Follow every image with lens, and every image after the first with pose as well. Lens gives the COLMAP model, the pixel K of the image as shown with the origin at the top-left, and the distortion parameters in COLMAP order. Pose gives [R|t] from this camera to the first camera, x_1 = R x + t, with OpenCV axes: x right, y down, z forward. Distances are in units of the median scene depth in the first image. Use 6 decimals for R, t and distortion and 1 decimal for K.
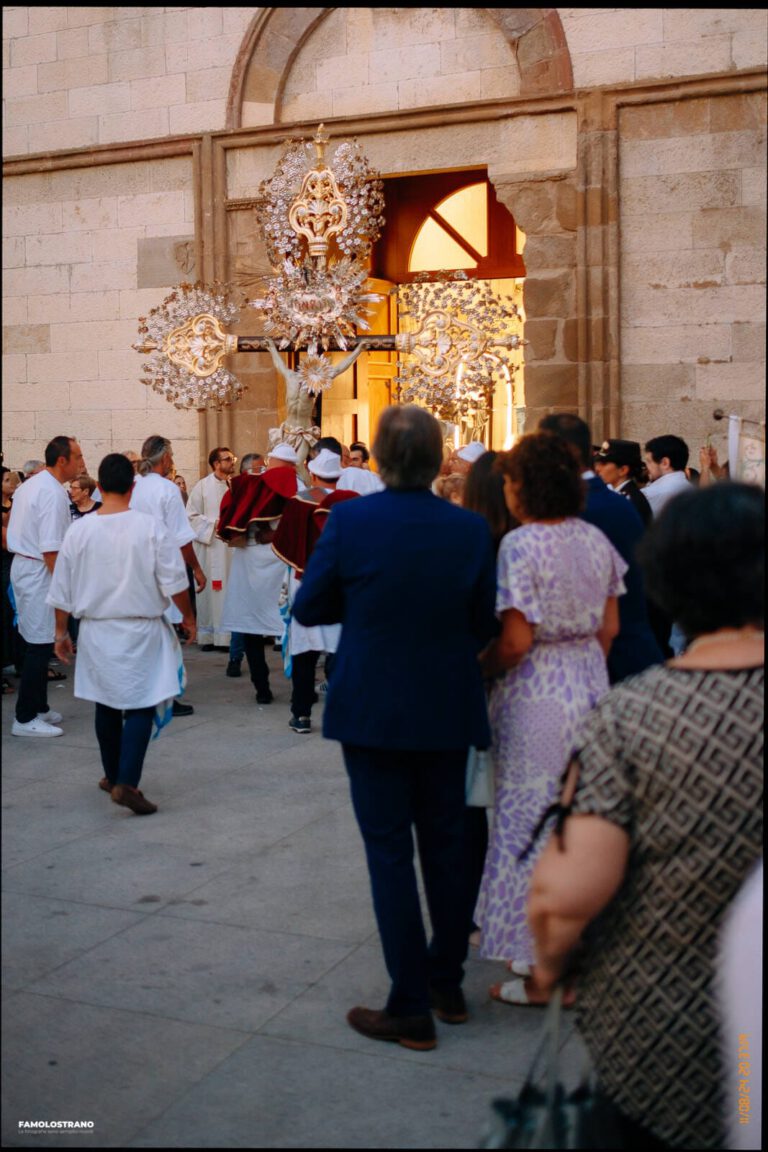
lens RADIAL K [[1463.2, 0, 223.6], [0, 1463.2, 484.1], [0, 0, 1]] dist [-0.002852, -0.010074]
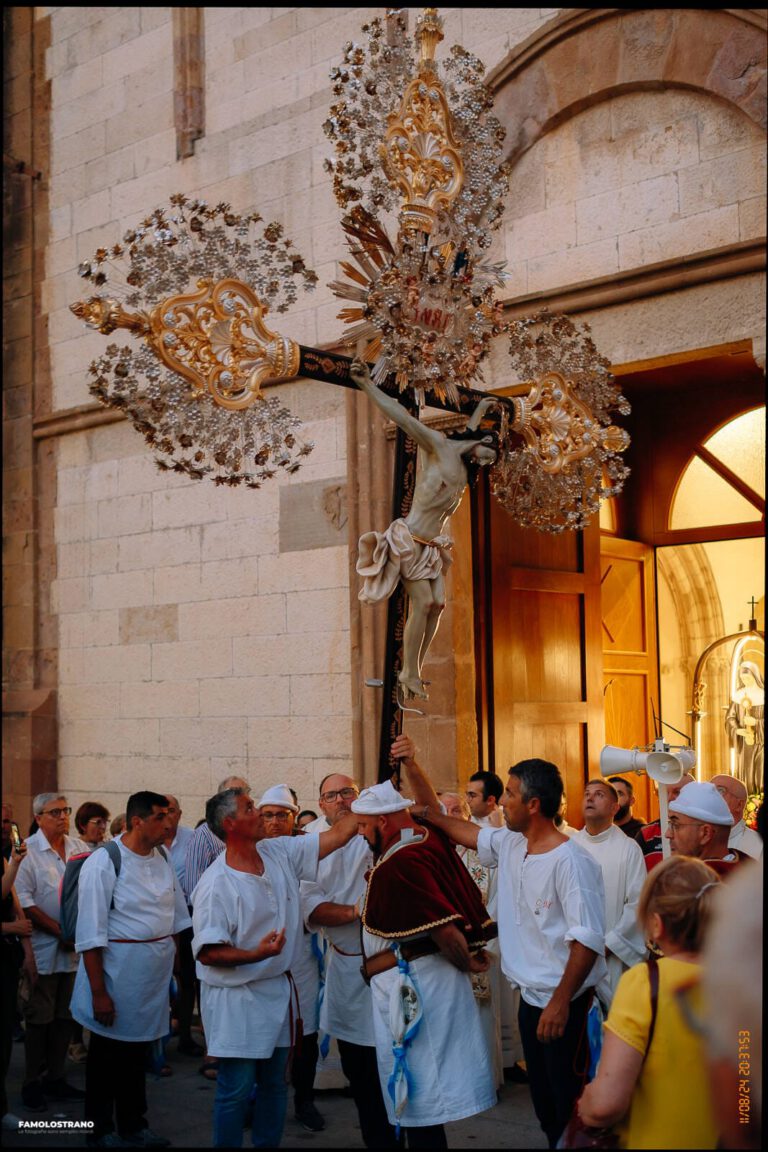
lens RADIAL K [[1334.3, 0, 330.4], [0, 1334.3, 636.6], [0, 0, 1]] dist [-0.026979, 0.036343]
pose [[0.982101, -0.007752, -0.188193, 0.105085], [-0.013433, 0.993726, -0.111033, -0.019188], [0.187873, 0.111574, 0.975835, 0.397297]]
